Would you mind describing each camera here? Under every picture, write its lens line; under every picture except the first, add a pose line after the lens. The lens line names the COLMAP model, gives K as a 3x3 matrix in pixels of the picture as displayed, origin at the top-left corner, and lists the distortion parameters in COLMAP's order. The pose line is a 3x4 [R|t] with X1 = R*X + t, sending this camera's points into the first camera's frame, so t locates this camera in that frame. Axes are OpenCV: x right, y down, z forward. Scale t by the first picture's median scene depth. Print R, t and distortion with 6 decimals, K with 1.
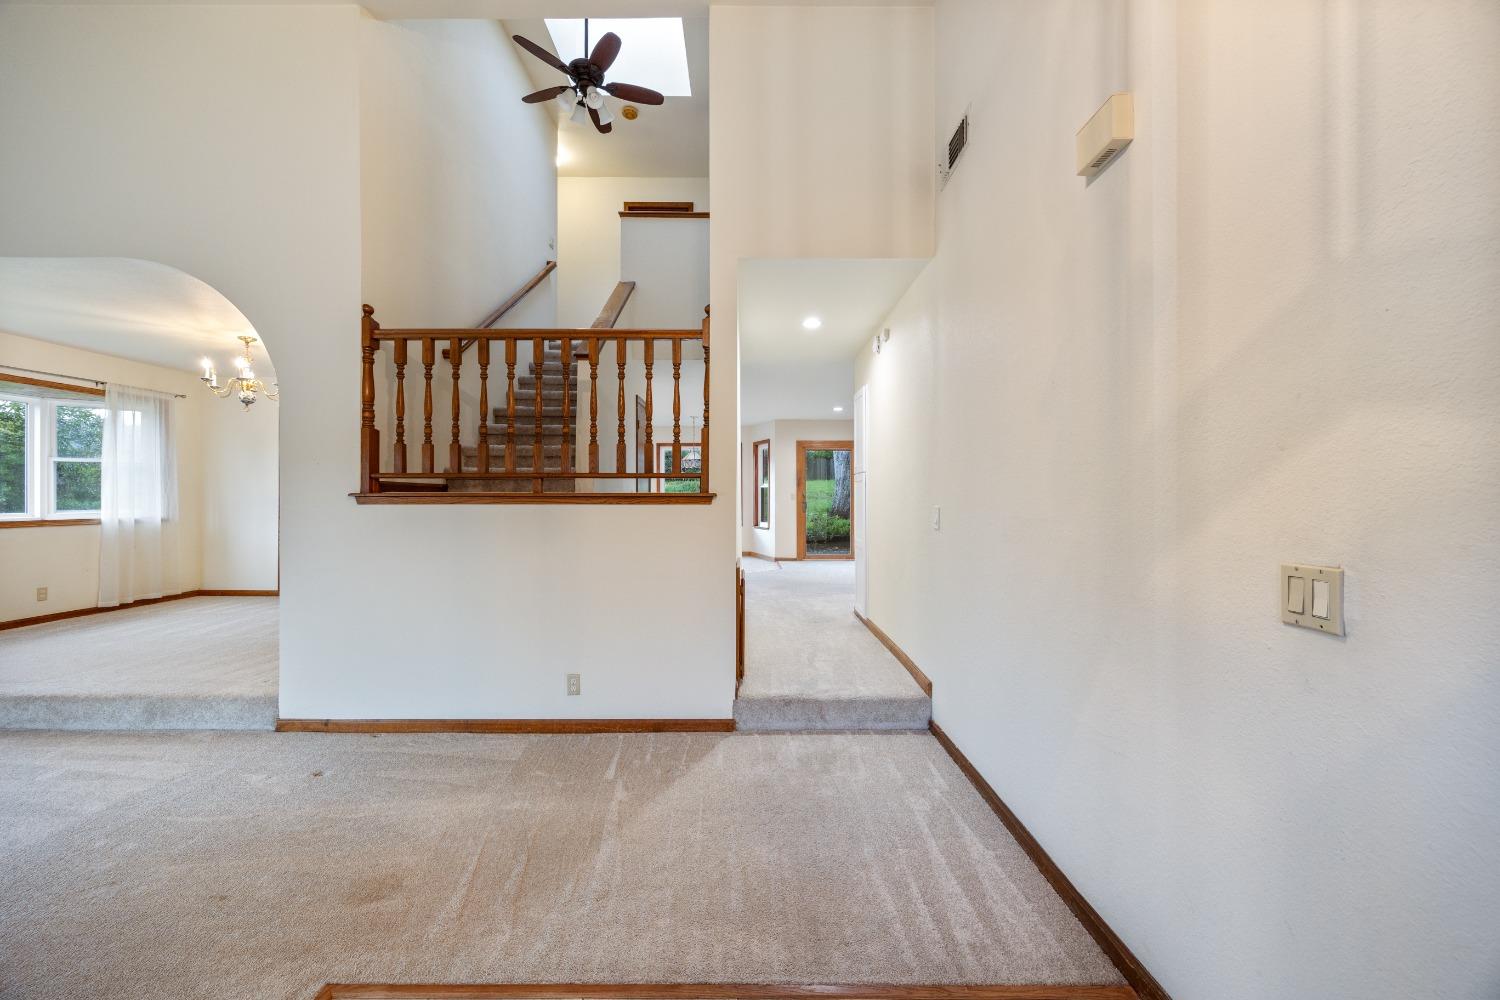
lens RADIAL K [[579.5, 0, 751.0], [0, 579.5, 493.7], [0, 0, 1]] dist [-0.003671, 0.000246]
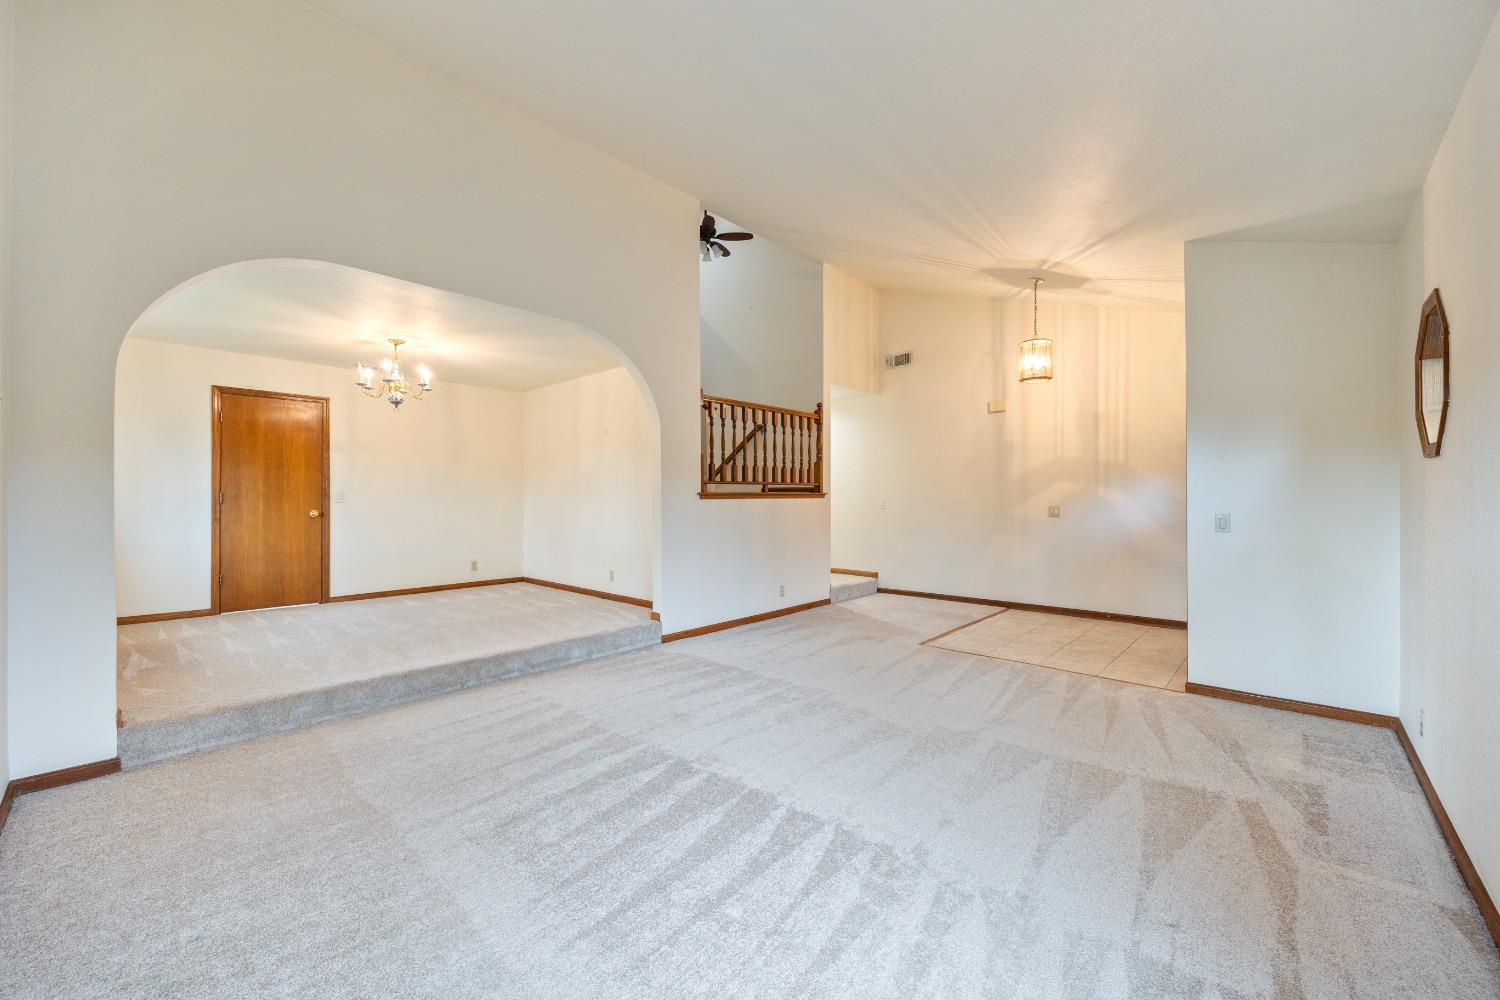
lens RADIAL K [[579.5, 0, 747.2], [0, 579.5, 500.8], [0, 0, 1]] dist [-0.003671, 0.000246]
pose [[0.683309, -0.004289, 0.730116, -1.825601], [-0.000676, 0.999979, 0.006507, 0.013259], [-0.730129, -0.004940, 0.683292, -0.248284]]
